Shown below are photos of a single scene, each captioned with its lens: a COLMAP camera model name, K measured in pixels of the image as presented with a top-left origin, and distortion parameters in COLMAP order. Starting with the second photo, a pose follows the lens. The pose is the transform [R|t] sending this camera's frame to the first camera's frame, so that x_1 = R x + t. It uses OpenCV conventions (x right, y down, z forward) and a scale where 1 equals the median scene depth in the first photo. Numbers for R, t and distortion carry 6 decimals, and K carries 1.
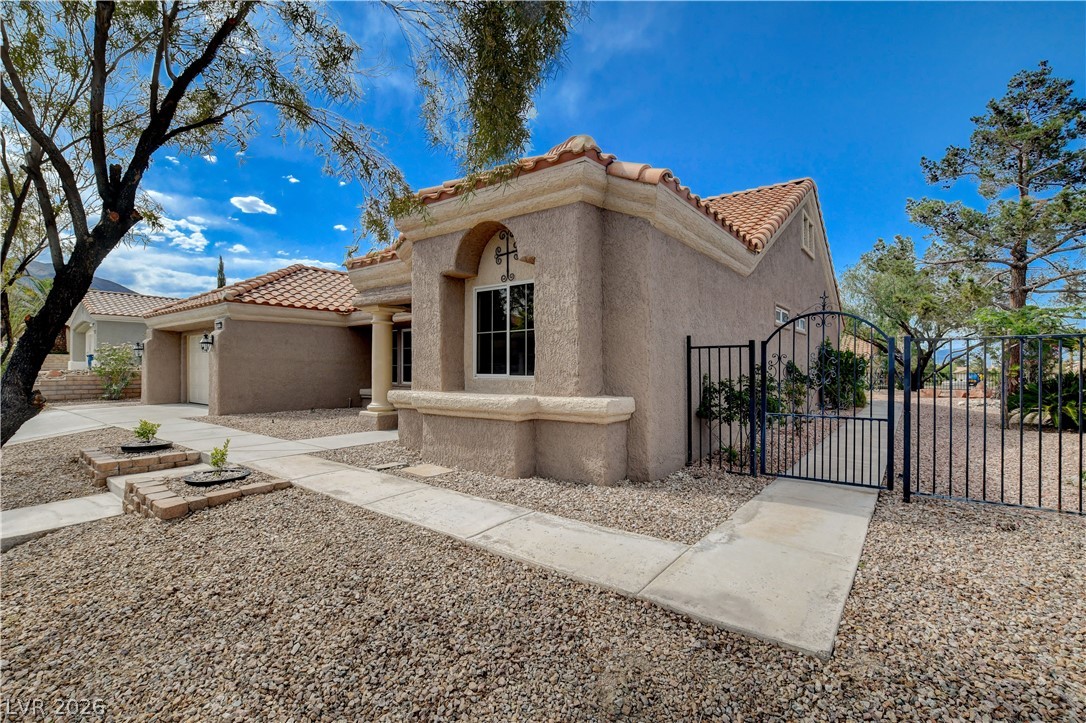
lens RADIAL K [[491.2, 0, 597.6], [0, 491.2, 363.5], [0, 0, 1]] dist [-0.000845, 0.001193]
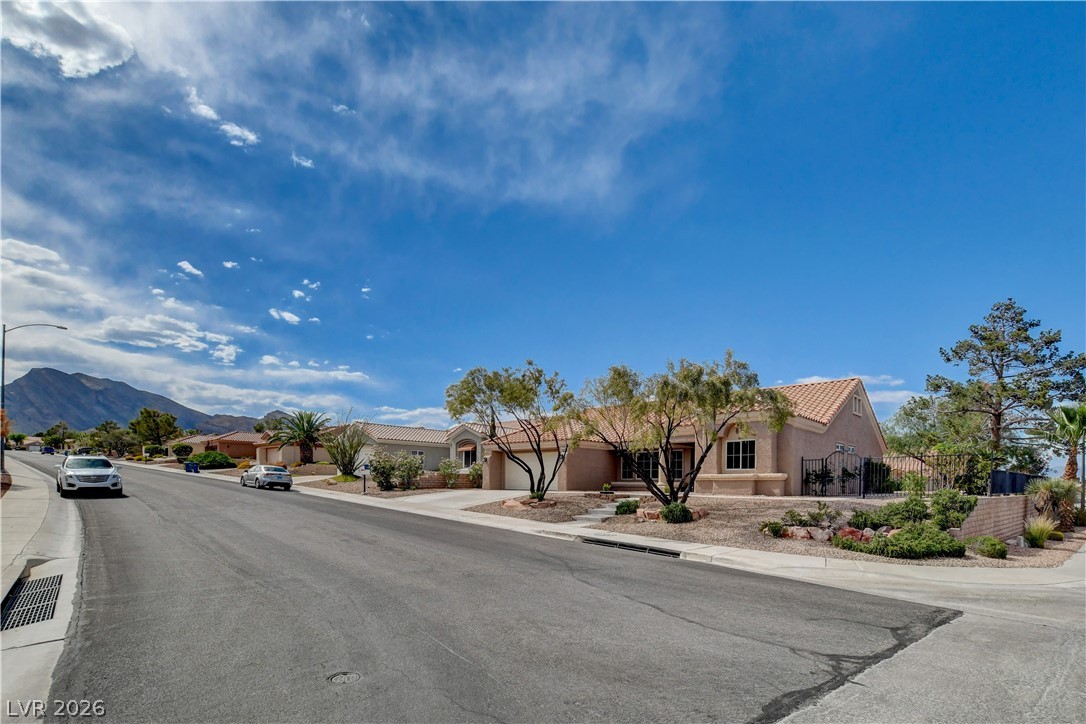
lens RADIAL K [[539.3, 0, 545.7], [0, 539.3, 445.5], [0, 0, 1]] dist [0.000881, 0.001141]
pose [[0.983920, -0.001047, -0.178607, -0.762480], [-0.010854, 0.997784, -0.065642, 0.112150], [0.178280, 0.066526, 0.981728, -2.545650]]
